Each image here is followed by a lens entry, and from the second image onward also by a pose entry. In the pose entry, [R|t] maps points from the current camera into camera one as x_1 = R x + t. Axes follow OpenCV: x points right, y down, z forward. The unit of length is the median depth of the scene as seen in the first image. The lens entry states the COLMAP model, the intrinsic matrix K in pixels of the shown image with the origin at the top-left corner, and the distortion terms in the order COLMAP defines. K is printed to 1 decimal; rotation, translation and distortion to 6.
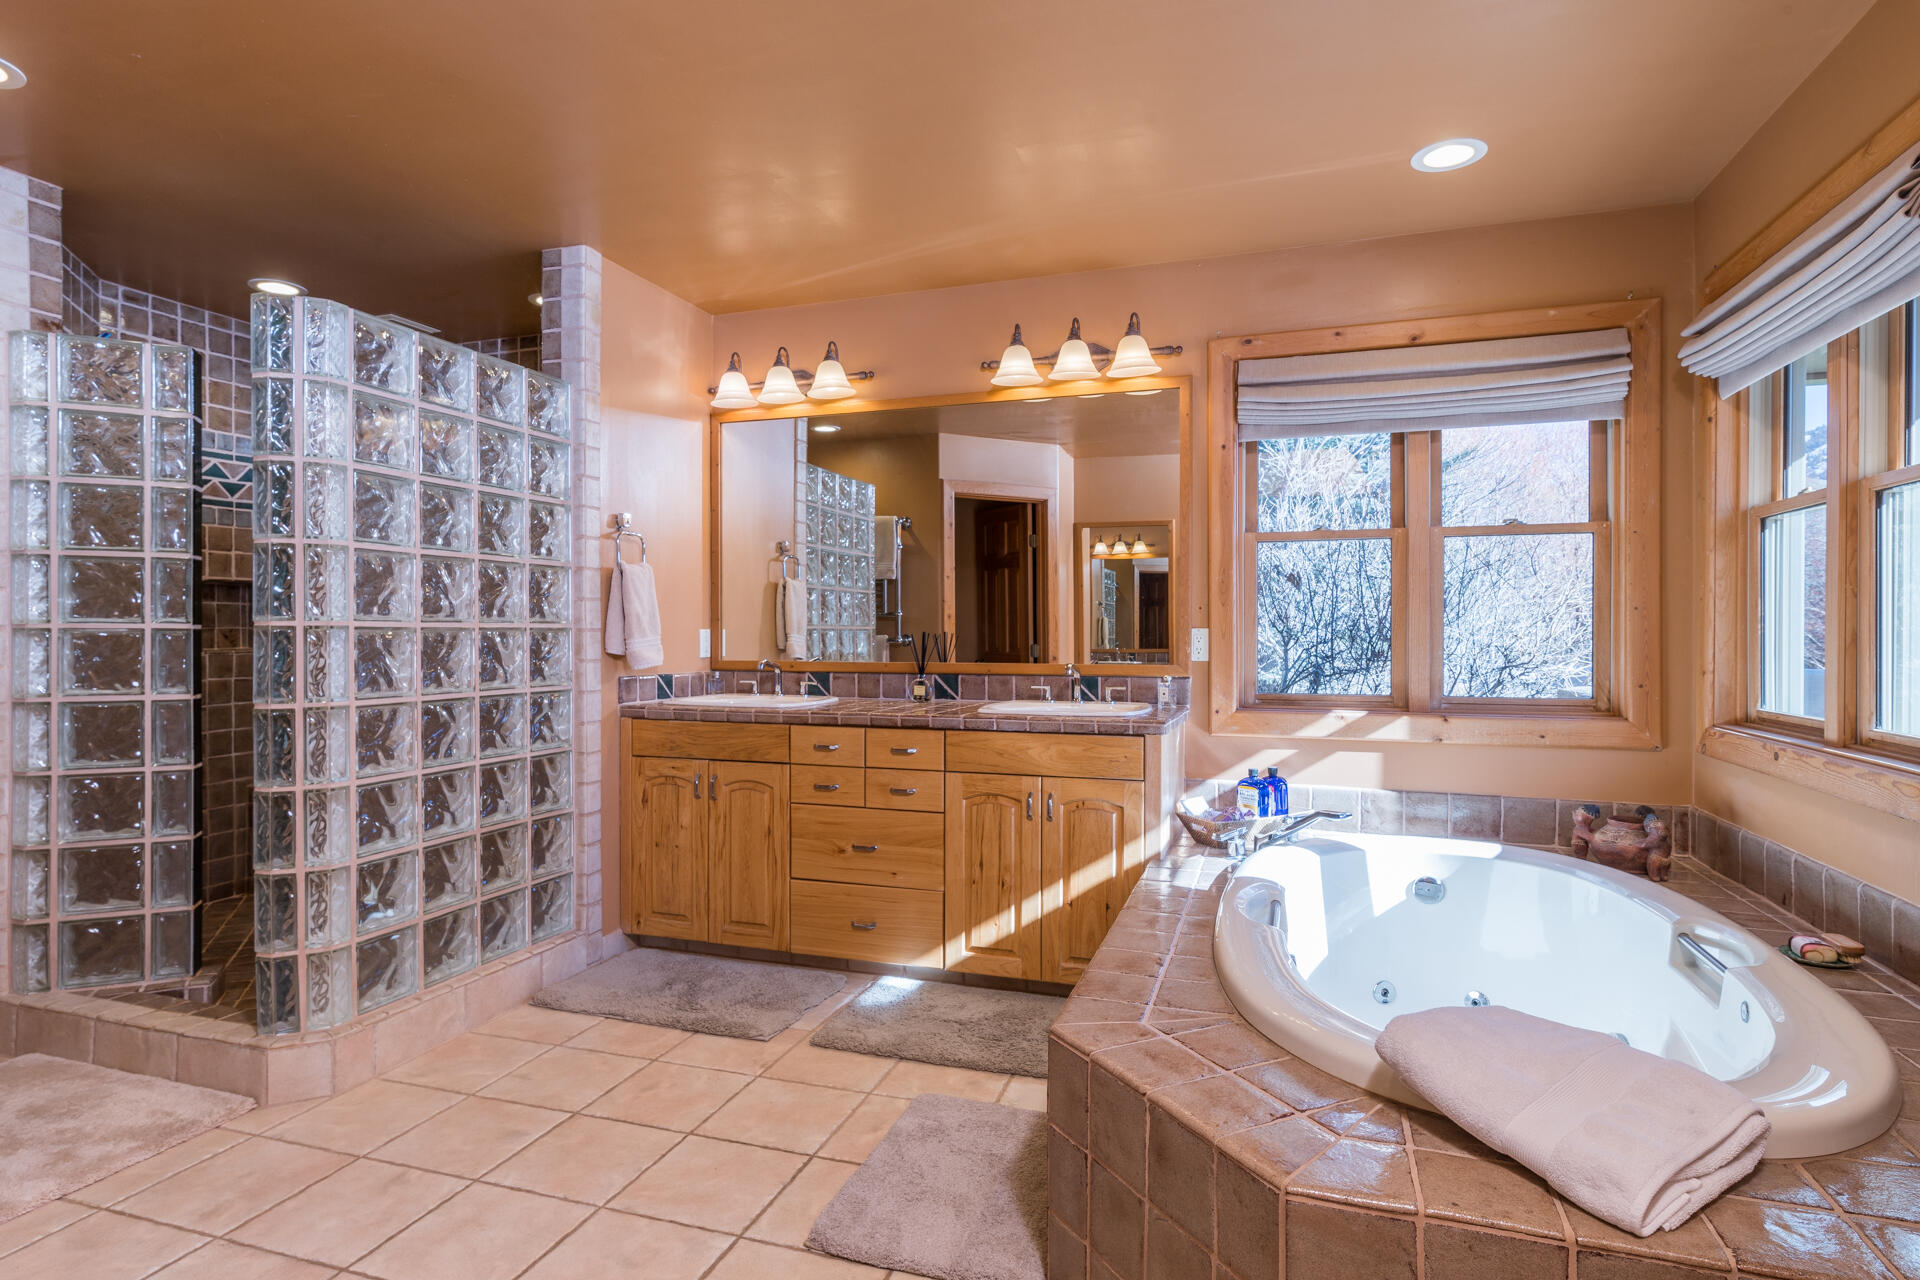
lens RADIAL K [[989.8, 0, 965.3], [0, 989.8, 636.3], [0, 0, 1]] dist [-0.003073, -0.000694]
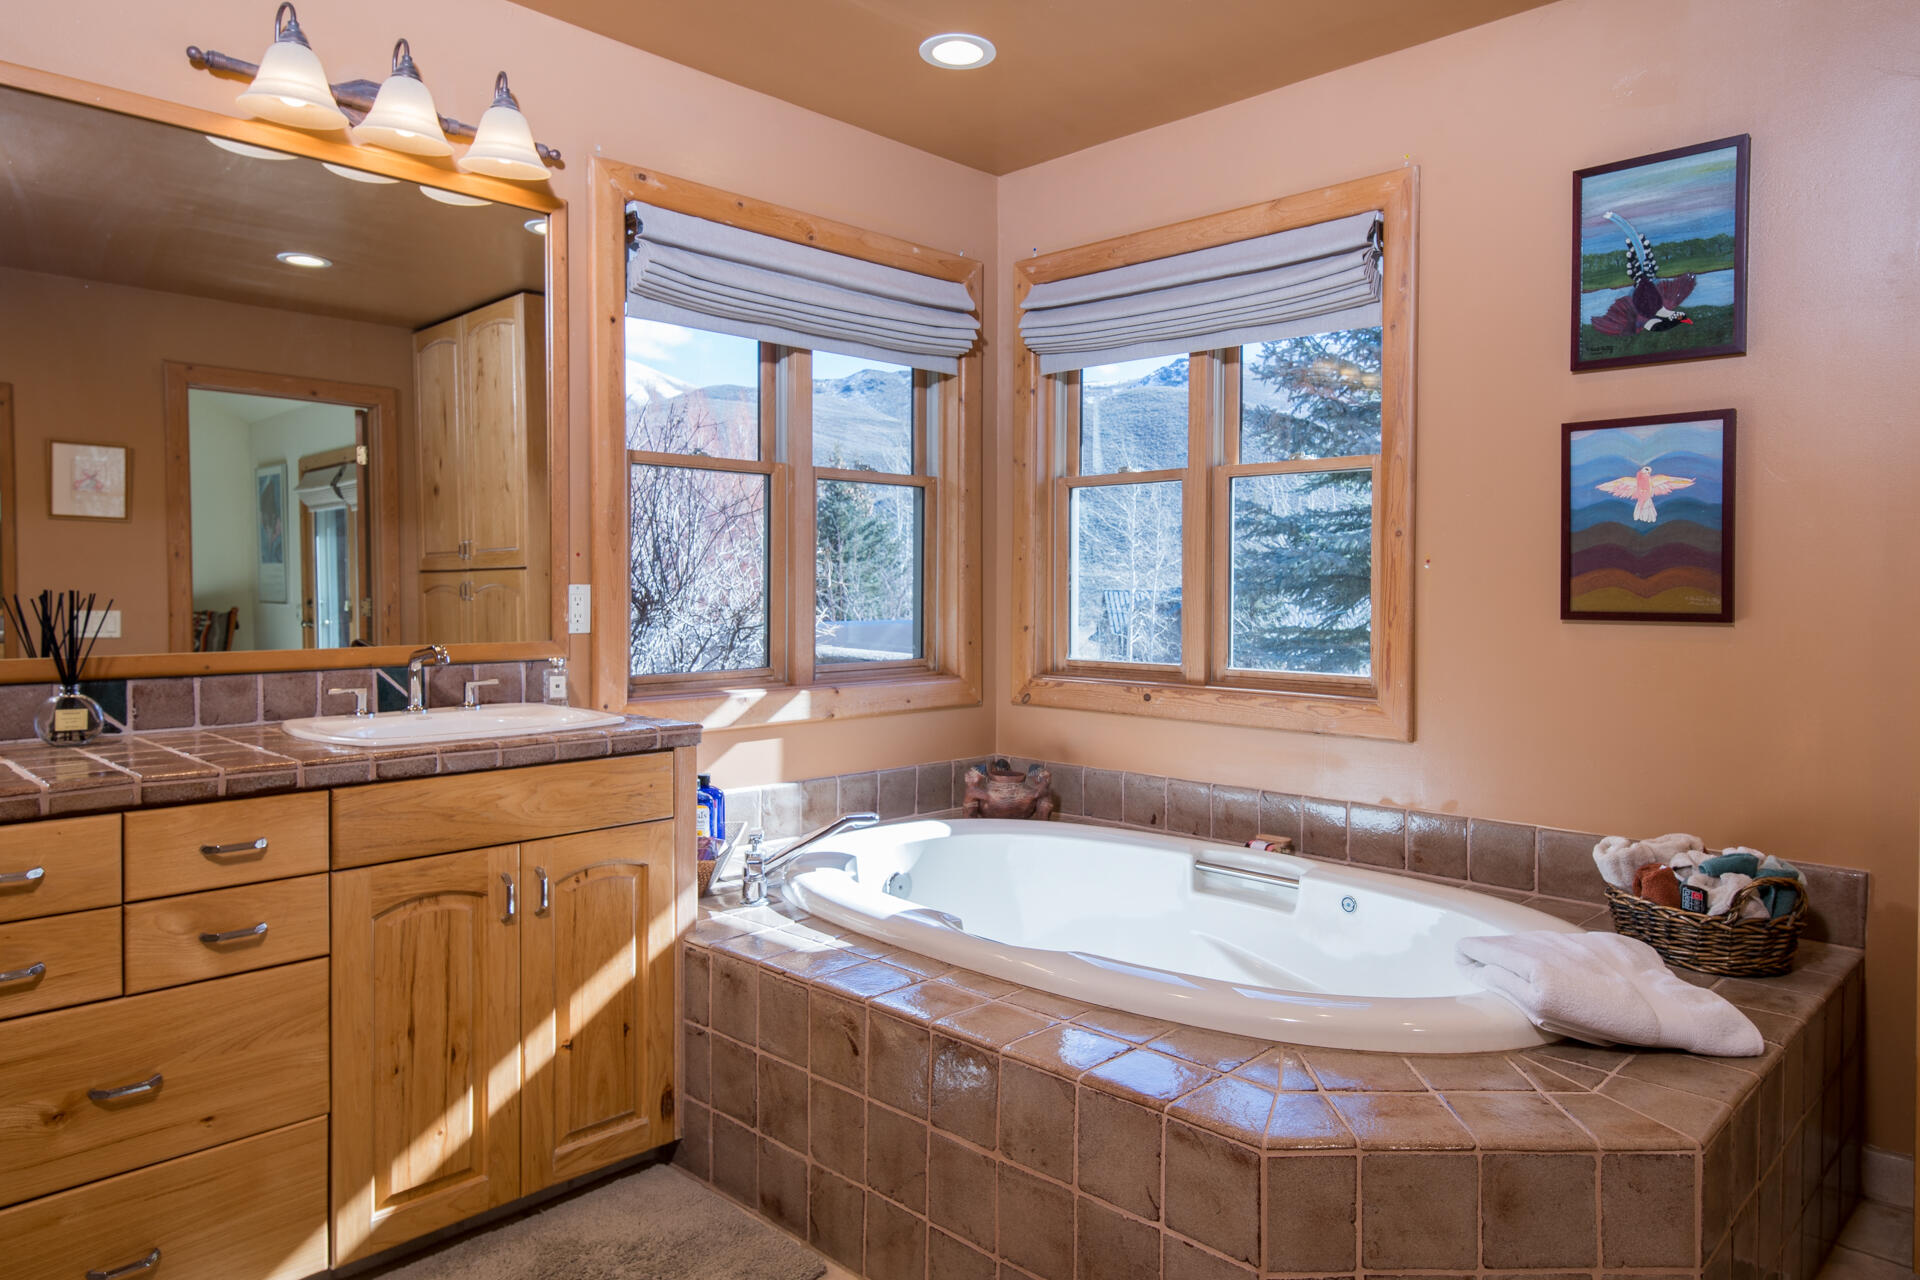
lens RADIAL K [[1225.4, 0, 998.2], [0, 1225.4, 603.6], [0, 0, 1]] dist [0.003585, -0.001446]
pose [[0.426602, -0.012776, 0.904349, -0.442924], [0.001543, 0.999909, 0.013397, -0.006022], [-0.904438, -0.004320, 0.426582, 0.443984]]
